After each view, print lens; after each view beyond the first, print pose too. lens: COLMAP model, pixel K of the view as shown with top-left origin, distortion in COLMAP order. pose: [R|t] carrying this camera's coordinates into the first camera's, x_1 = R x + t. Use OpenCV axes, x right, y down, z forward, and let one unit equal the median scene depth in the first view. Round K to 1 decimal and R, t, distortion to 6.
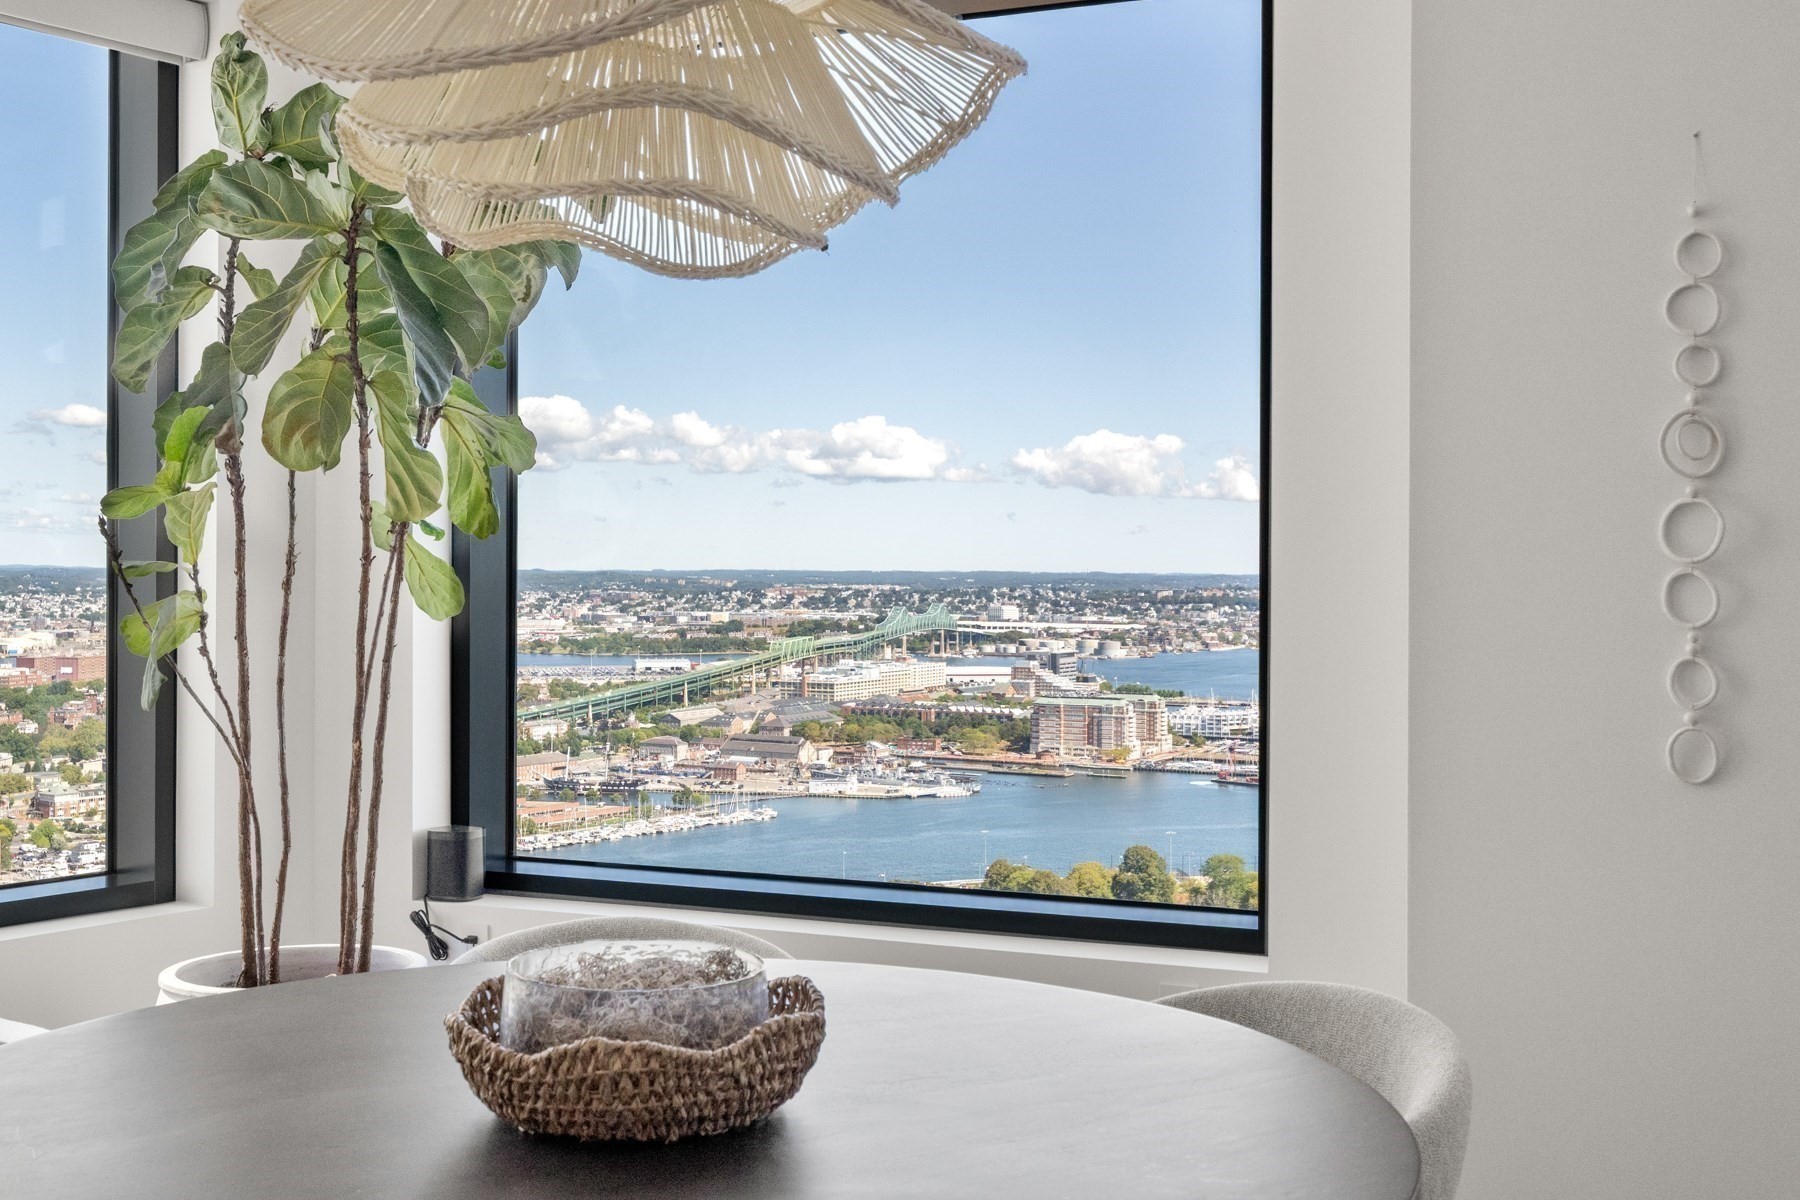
lens RADIAL K [[1978.0, 0, 889.6], [0, 1978.0, 570.7], [0, 0, 1]] dist [0.001138, 0.013232]
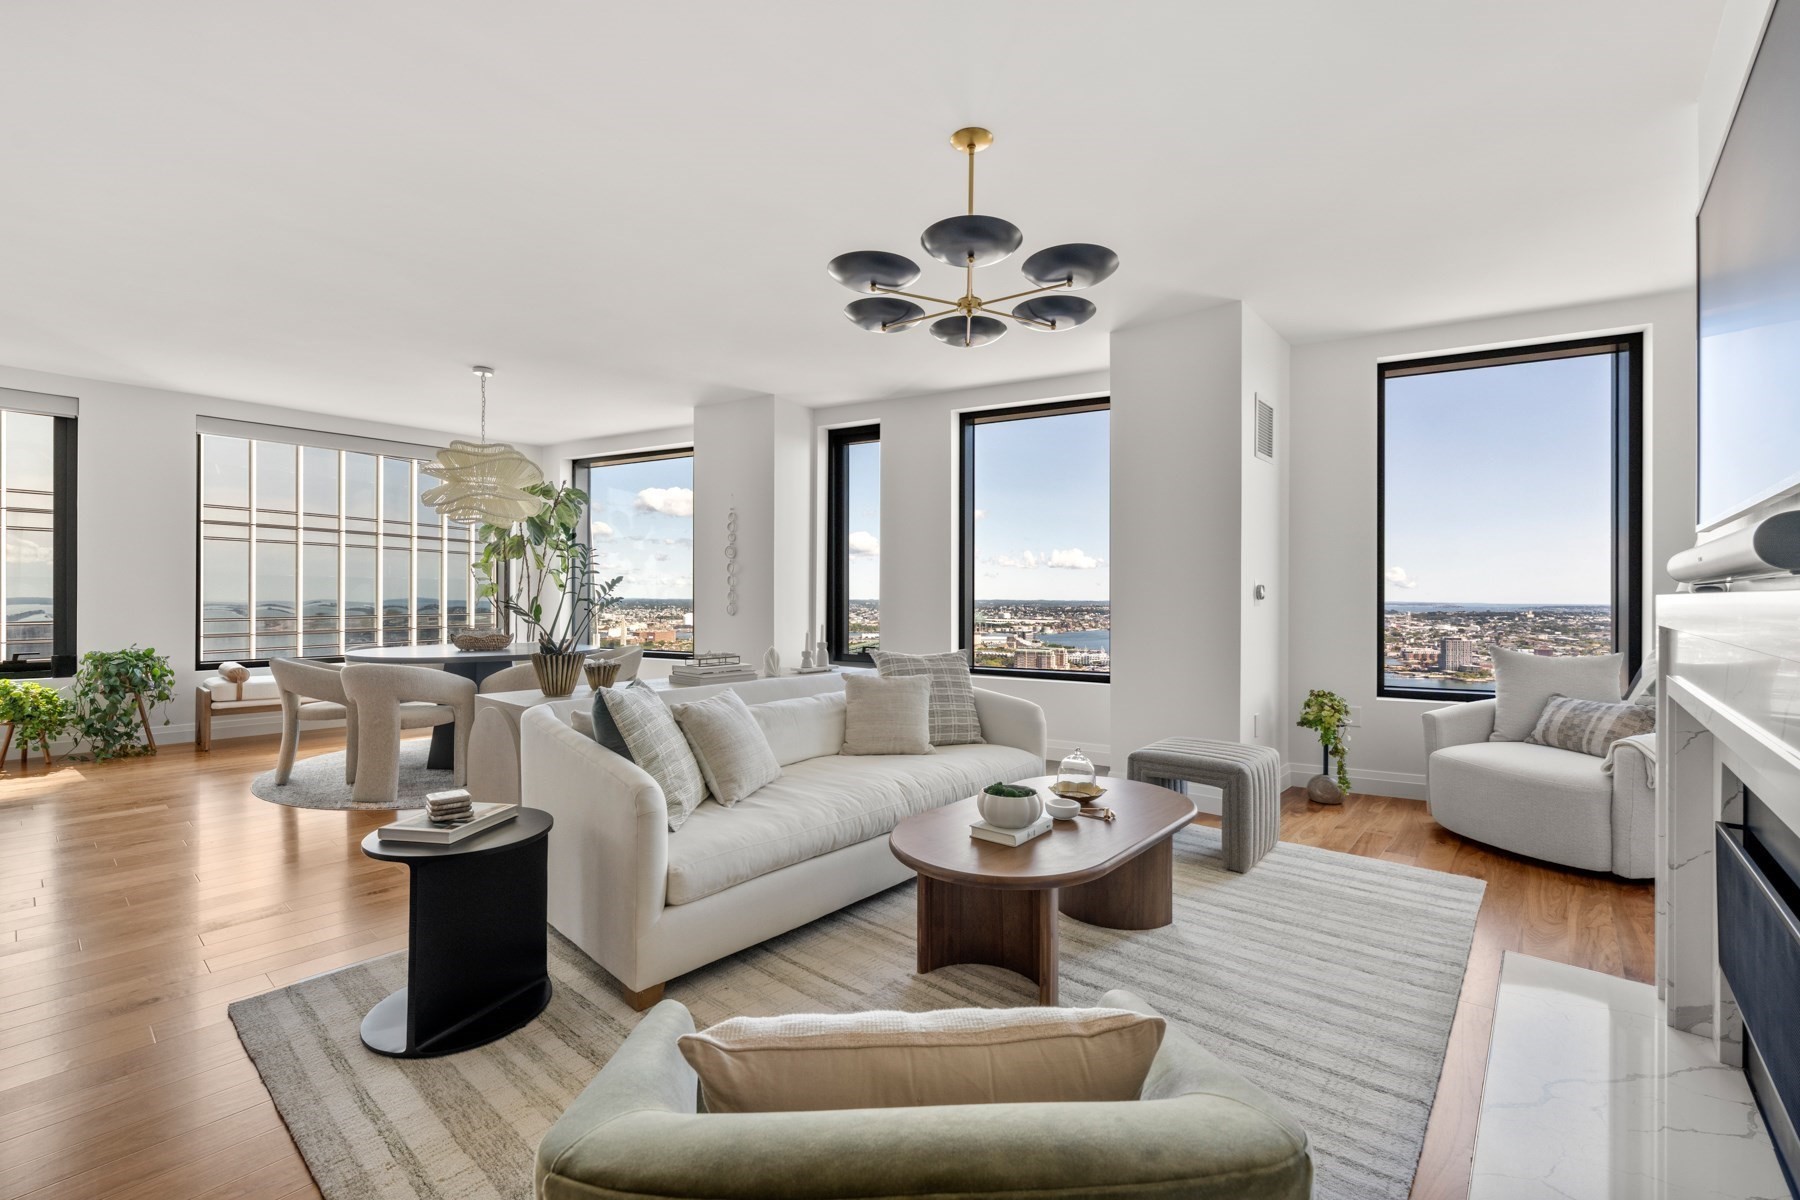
lens RADIAL K [[764.8, 0, 903.3], [0, 764.8, 597.5], [0, 0, 1]] dist [0.001010, -0.000356]
pose [[0.996926, -0.002250, -0.078318, 1.033231], [0.002000, 0.999993, -0.003282, 0.066872], [0.078325, 0.003115, 0.996923, -1.039034]]
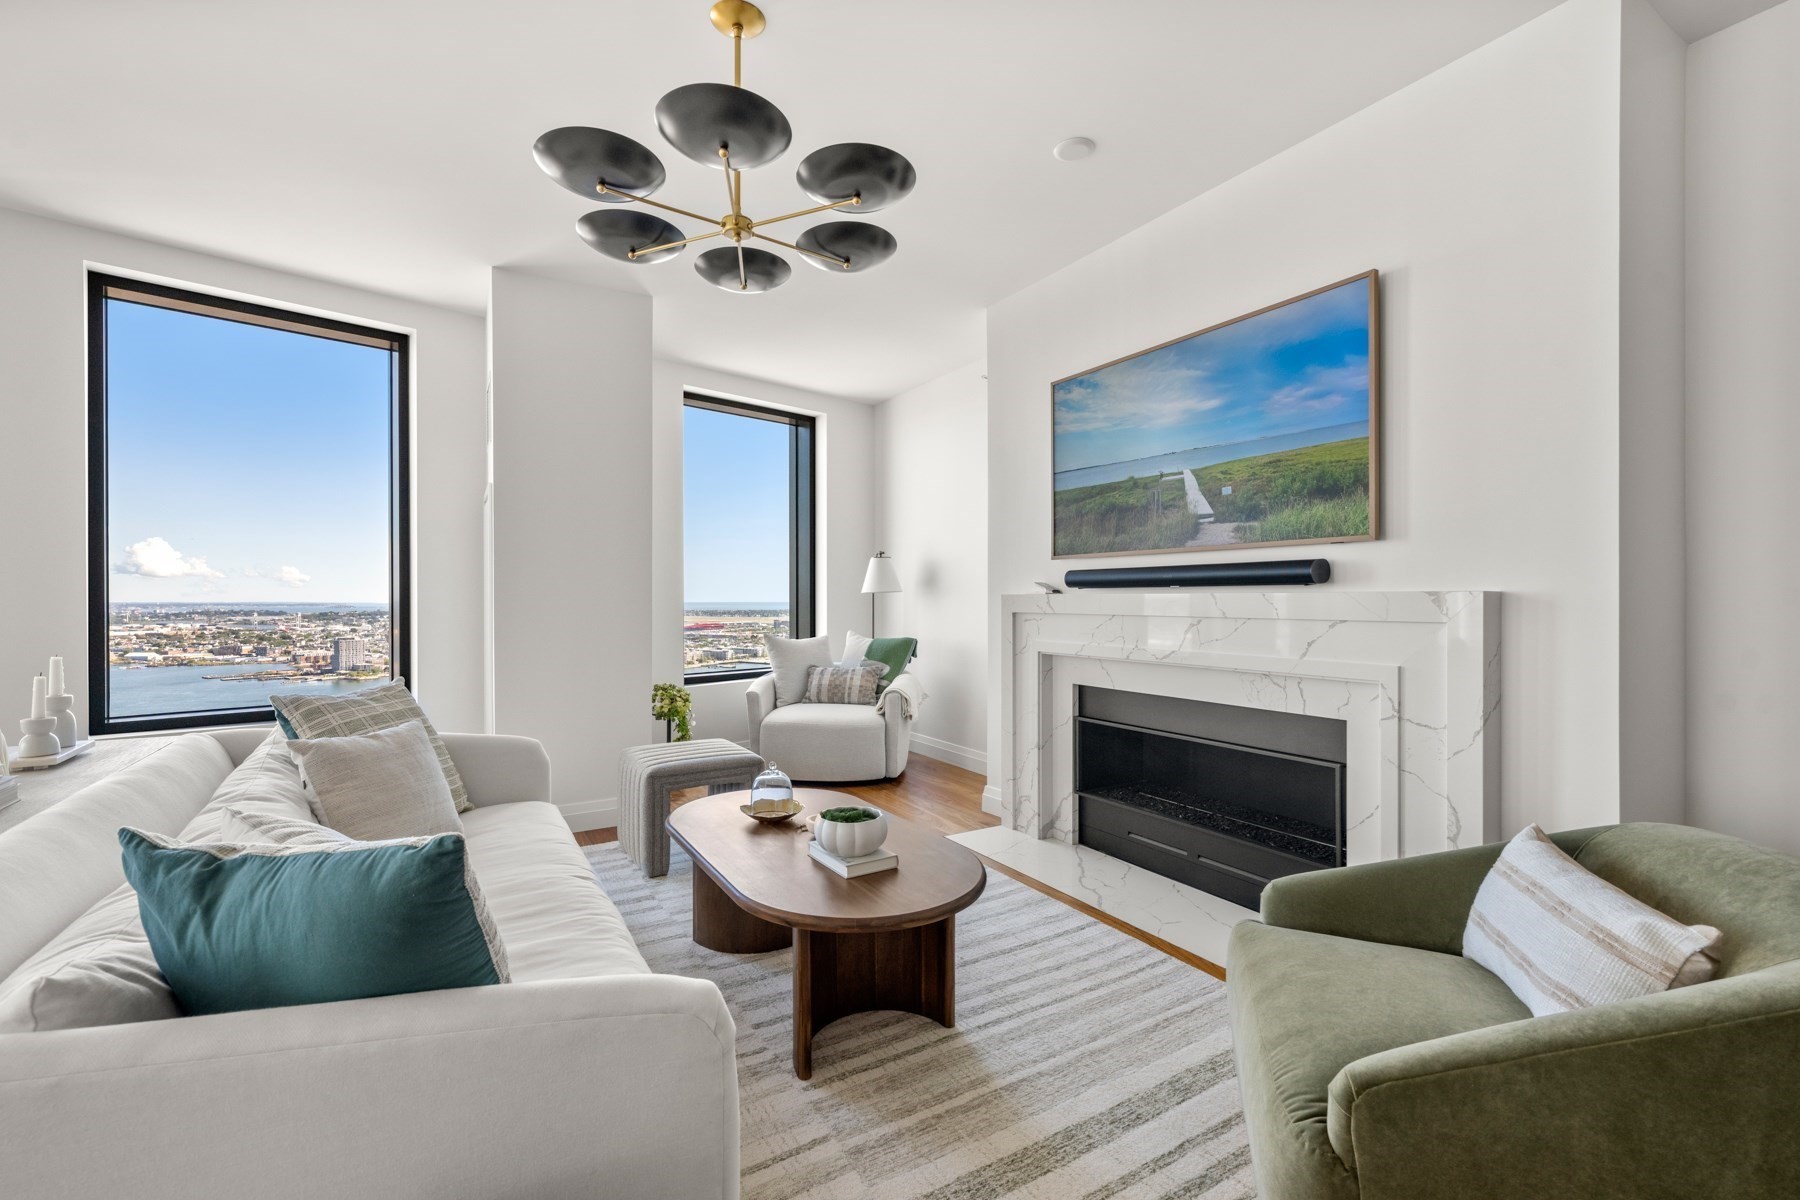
lens RADIAL K [[766.8, 0, 896.0], [0, 766.8, 598.8], [0, 0, 1]] dist [-0.000181, -0.000344]
pose [[0.391036, -0.006671, 0.920351, 0.449712], [0.006254, 0.999970, 0.004591, 0.063328], [-0.920354, 0.003960, 0.391066, -0.556661]]
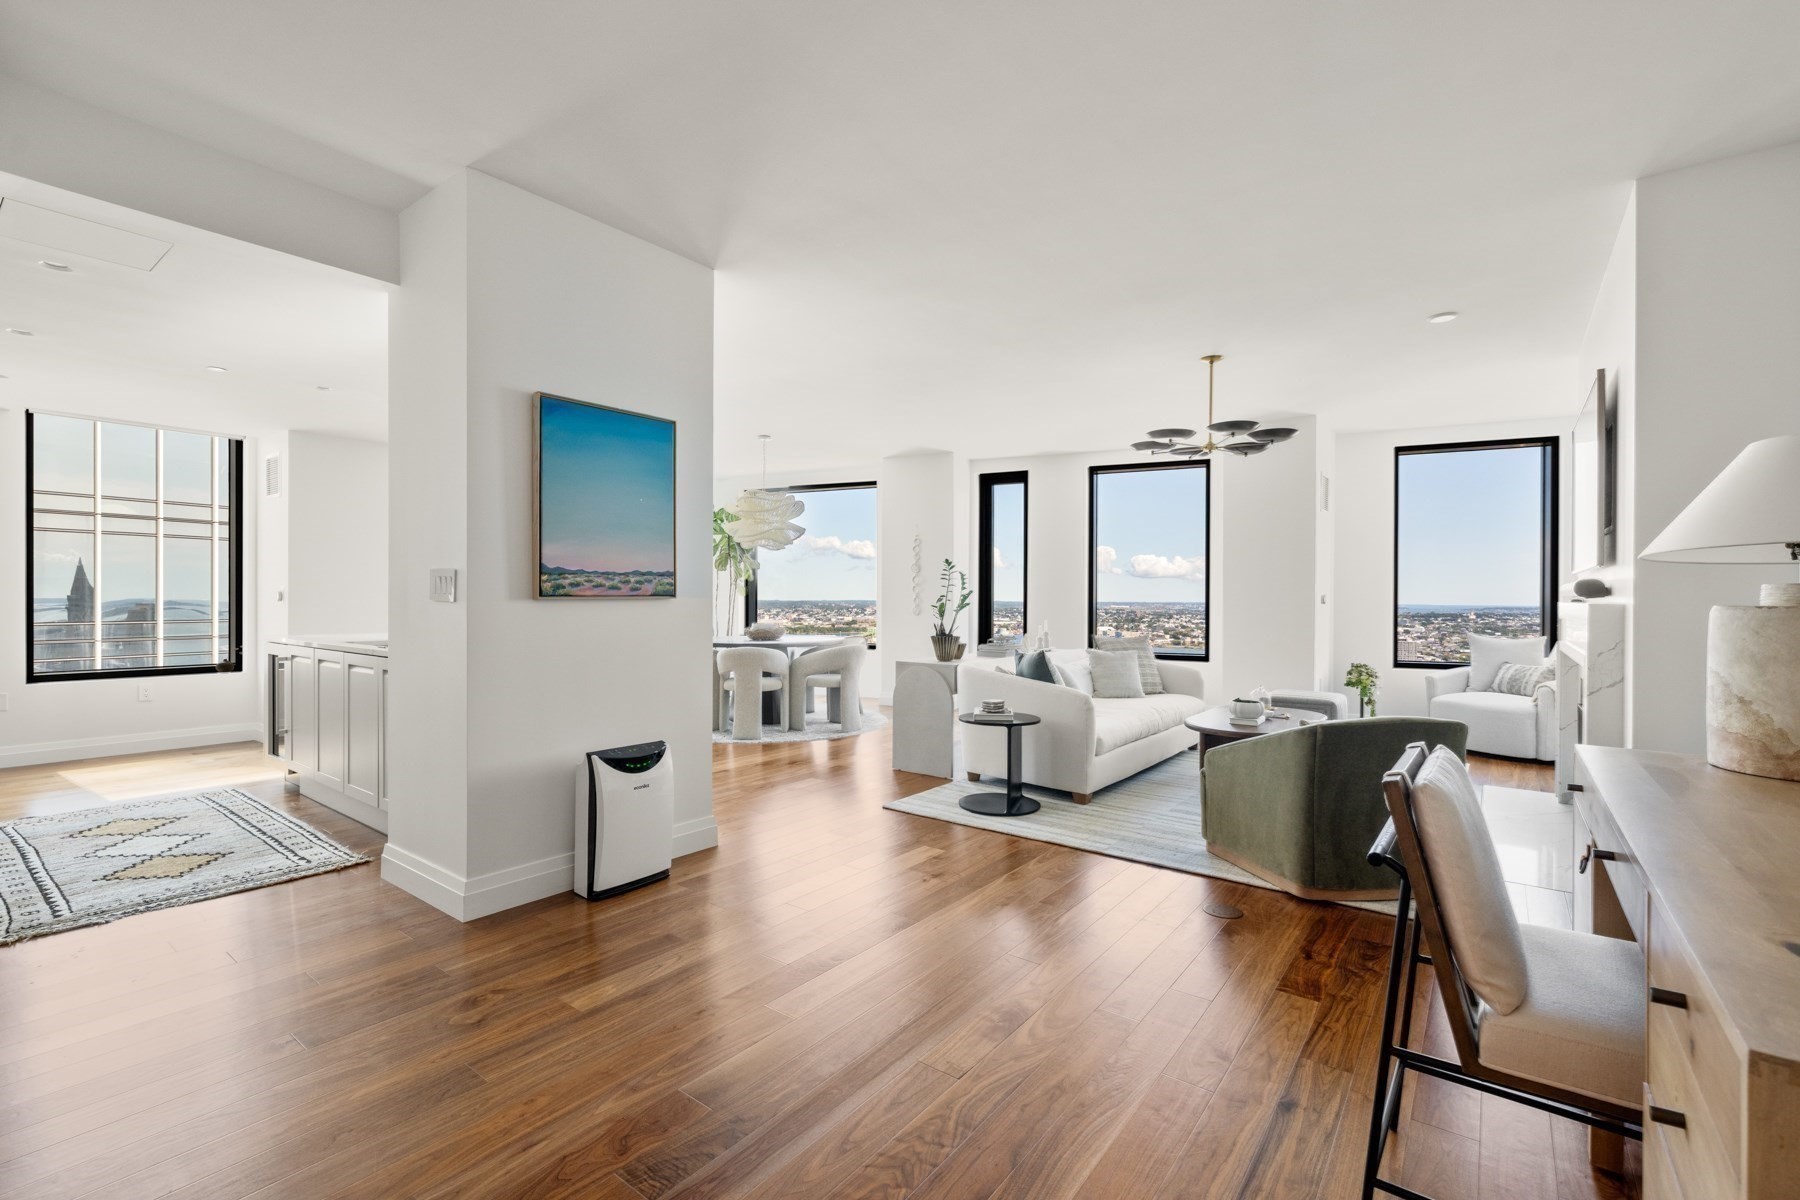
lens RADIAL K [[787.1, 0, 901.8], [0, 787.1, 603.3], [0, 0, 1]] dist [0.001839, 0.000099]
pose [[0.999826, -0.000620, -0.018636, 0.405794], [0.000684, 0.999994, 0.003418, 0.056769], [0.018633, -0.003430, 0.999821, -1.866581]]
